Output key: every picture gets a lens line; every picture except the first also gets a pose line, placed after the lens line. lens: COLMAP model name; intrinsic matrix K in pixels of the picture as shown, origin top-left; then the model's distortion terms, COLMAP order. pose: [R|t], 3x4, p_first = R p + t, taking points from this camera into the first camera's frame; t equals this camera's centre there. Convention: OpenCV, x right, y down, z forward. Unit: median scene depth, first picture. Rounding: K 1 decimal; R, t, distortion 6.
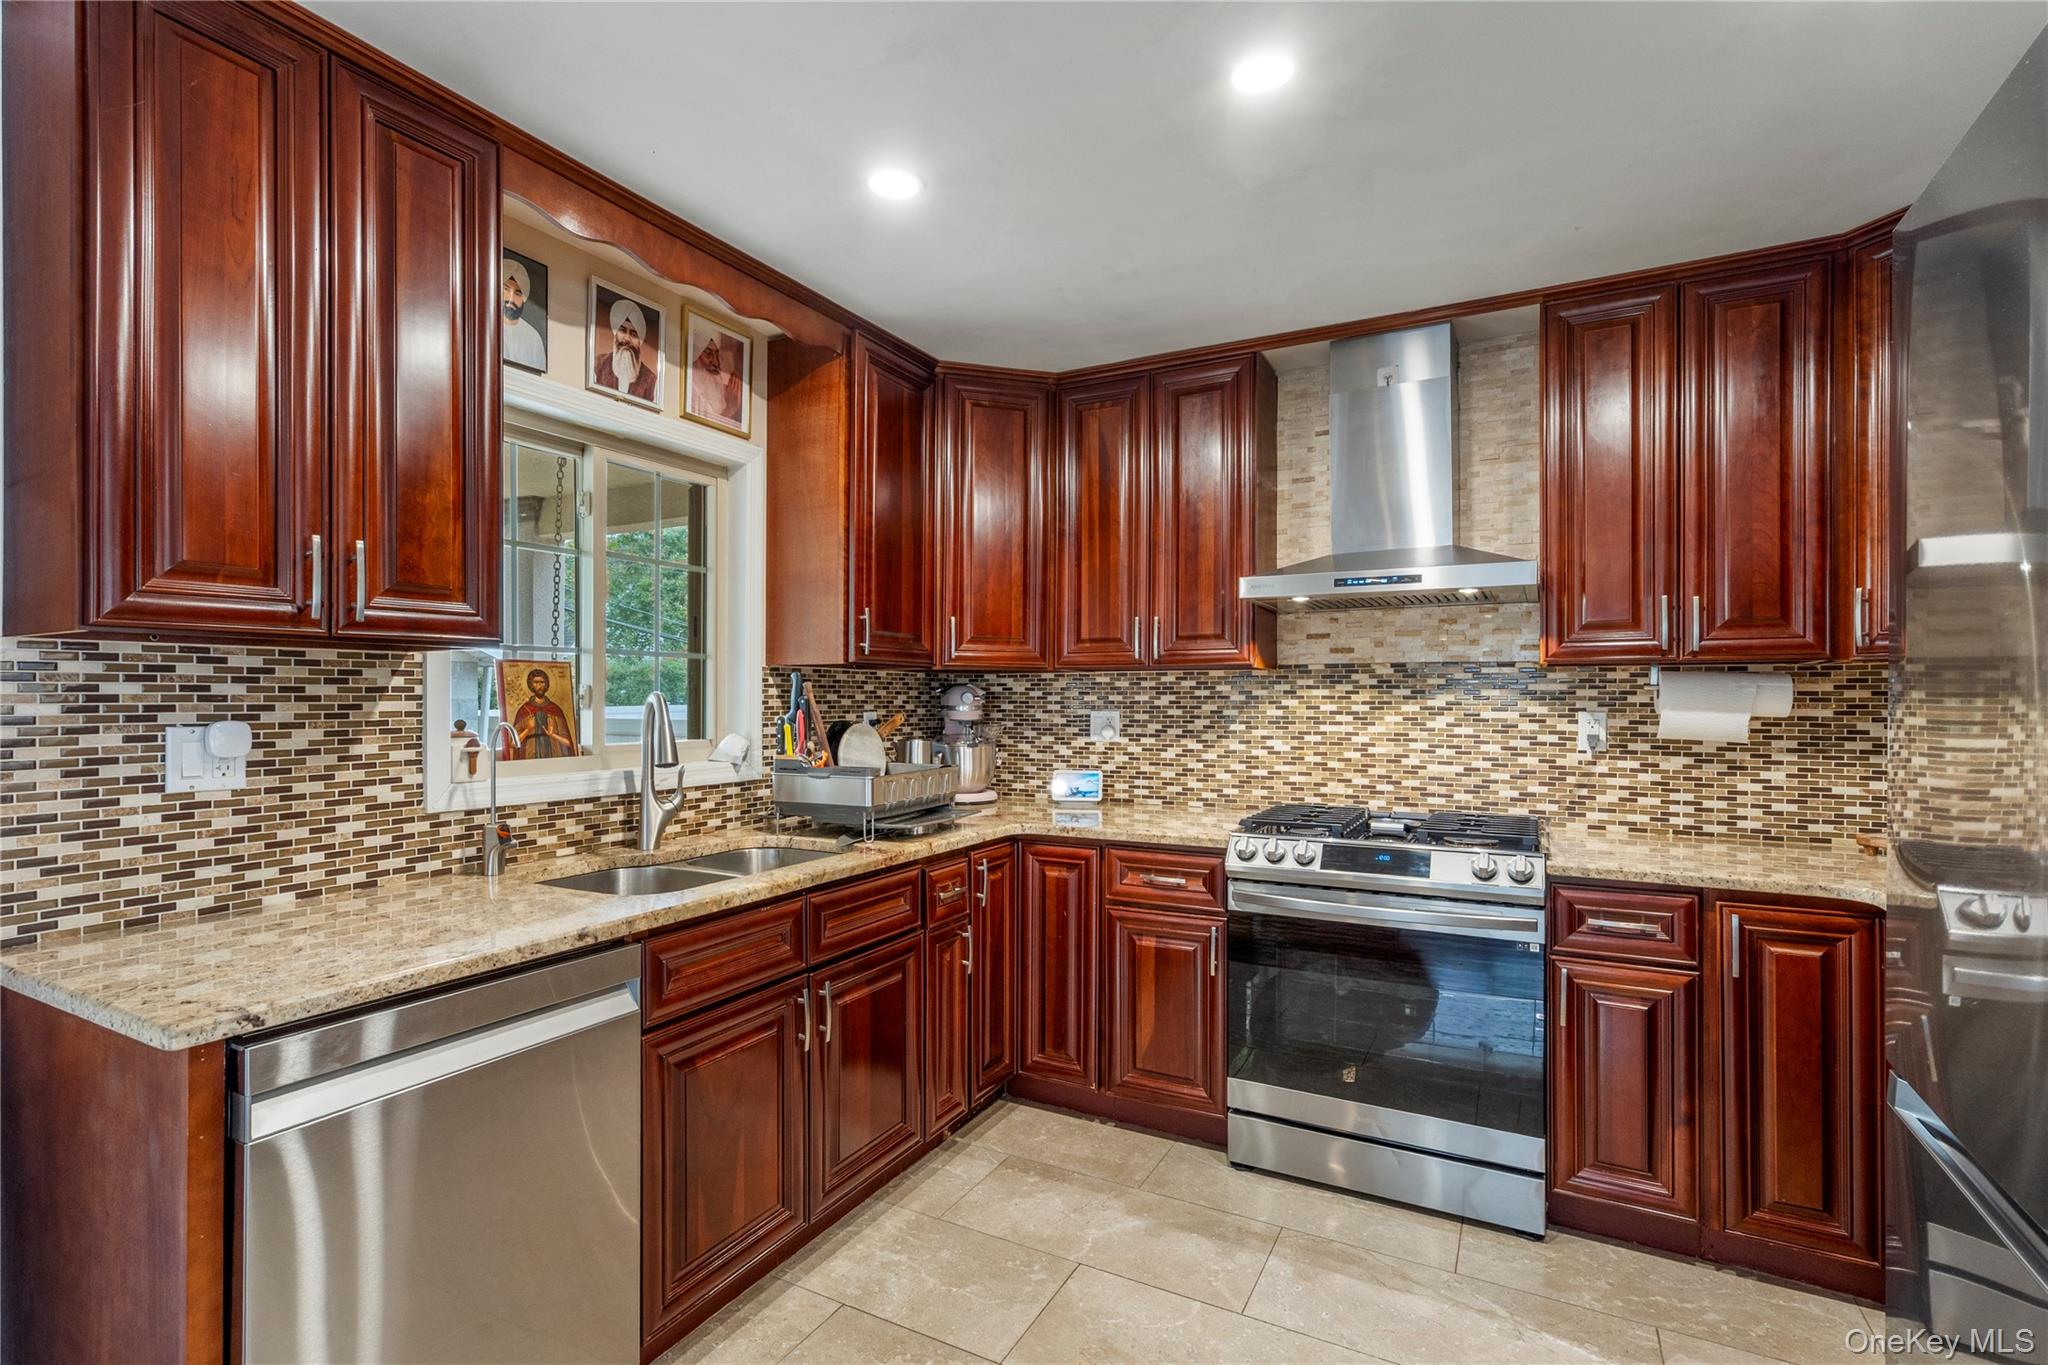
lens RADIAL K [[942.6, 0, 1020.9], [0, 942.6, 695.6], [0, 0, 1]] dist [-0.005772, 0.001954]
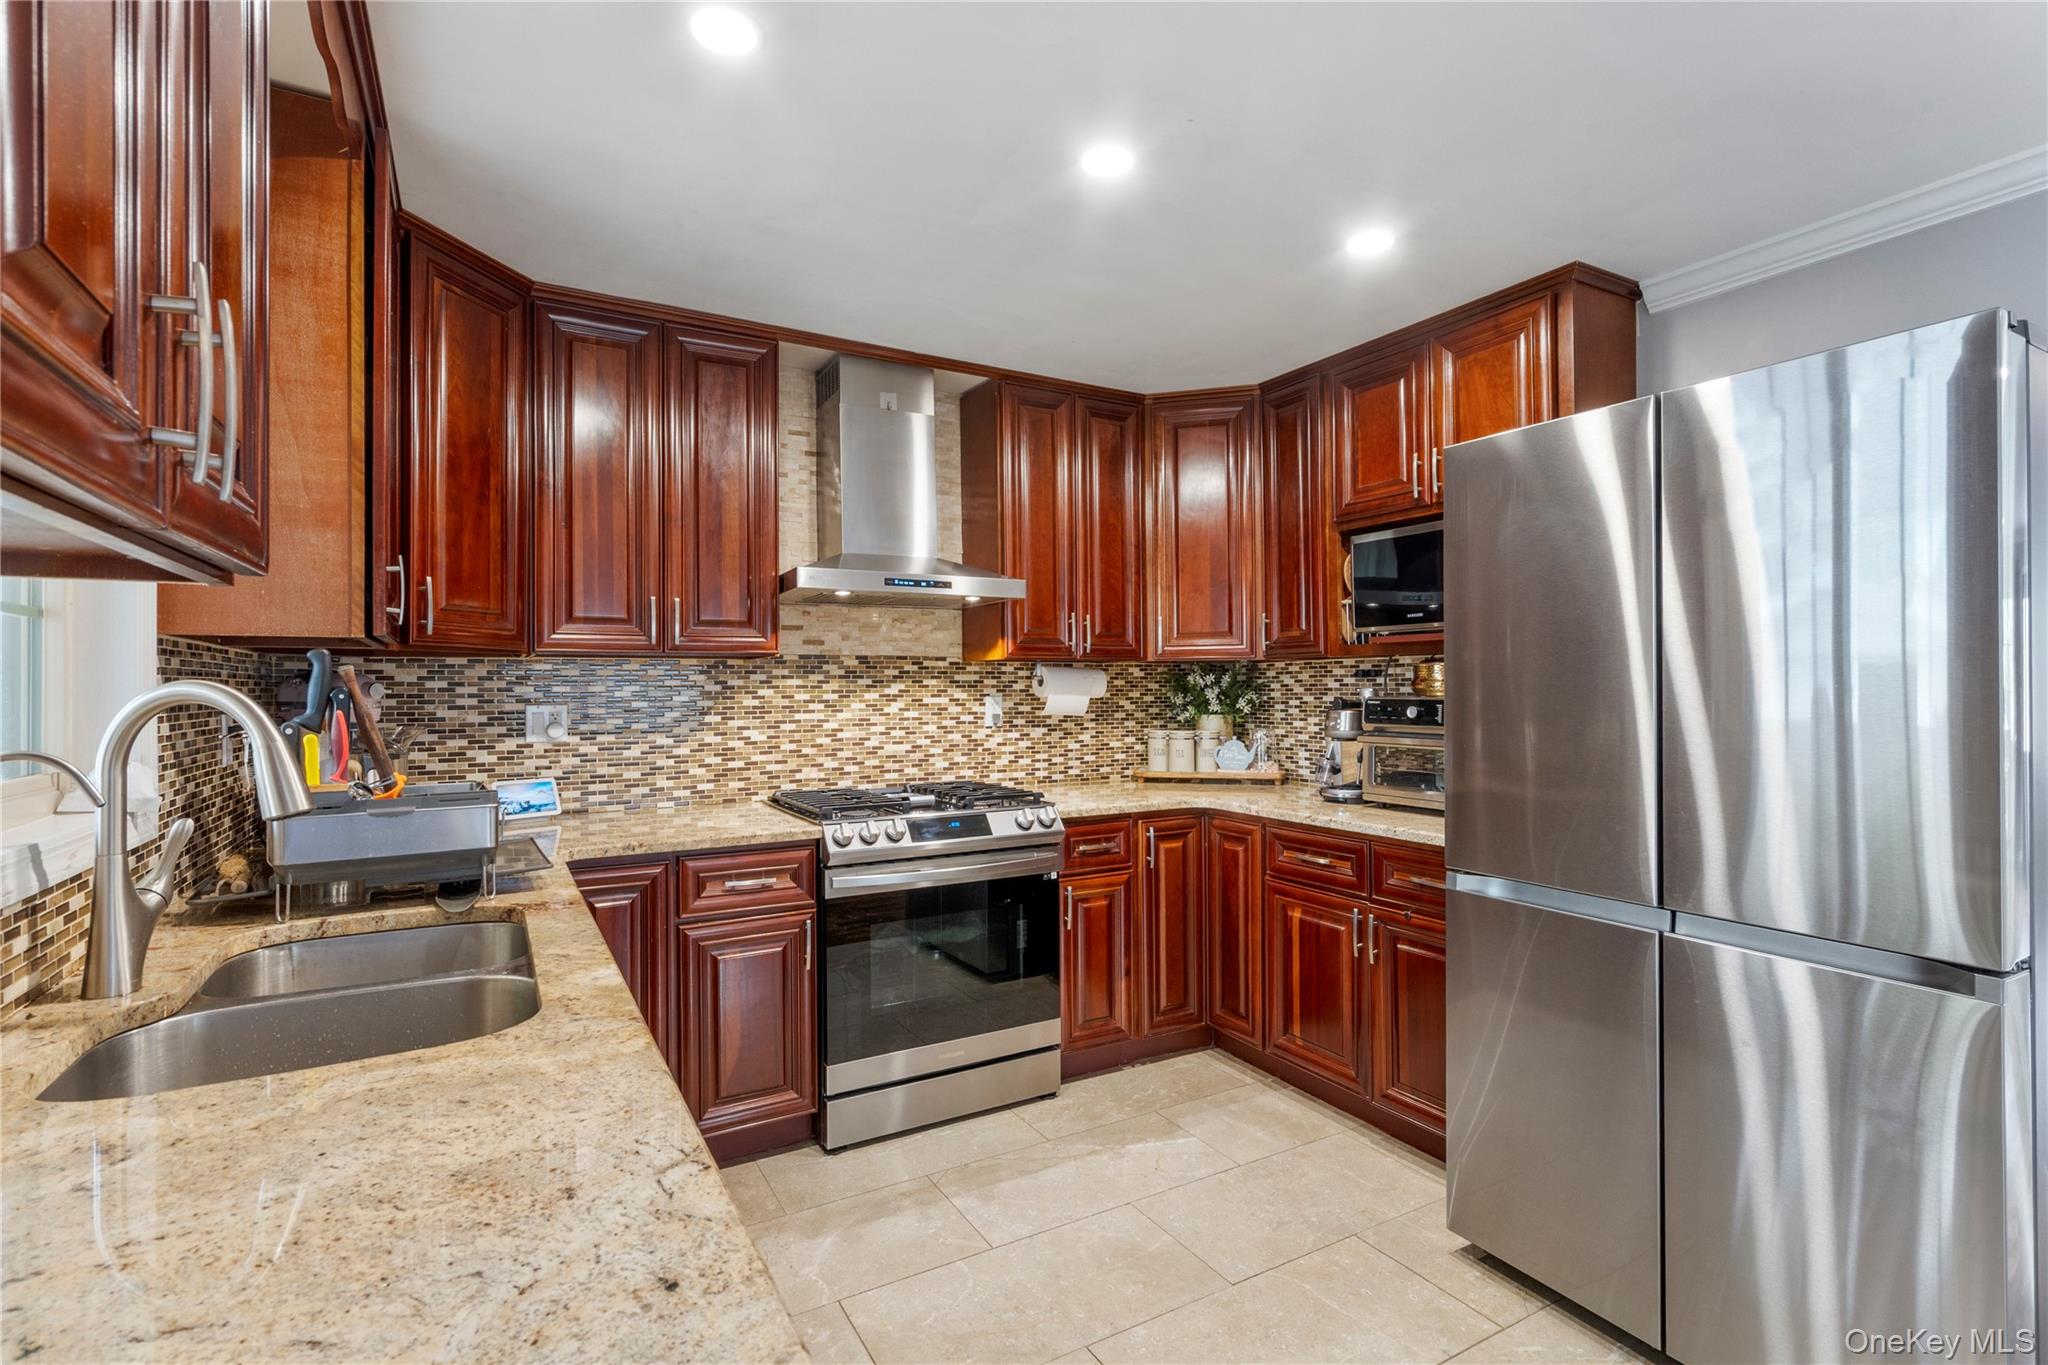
lens RADIAL K [[942.6, 0, 1021.2], [0, 942.6, 673.6], [0, 0, 1]] dist [-0.005772, 0.001954]
pose [[0.527888, 0.006415, 0.849290, -0.450896], [0.004085, 0.999941, -0.010093, -0.001245], [-0.849304, 0.008797, 0.527831, 0.252868]]
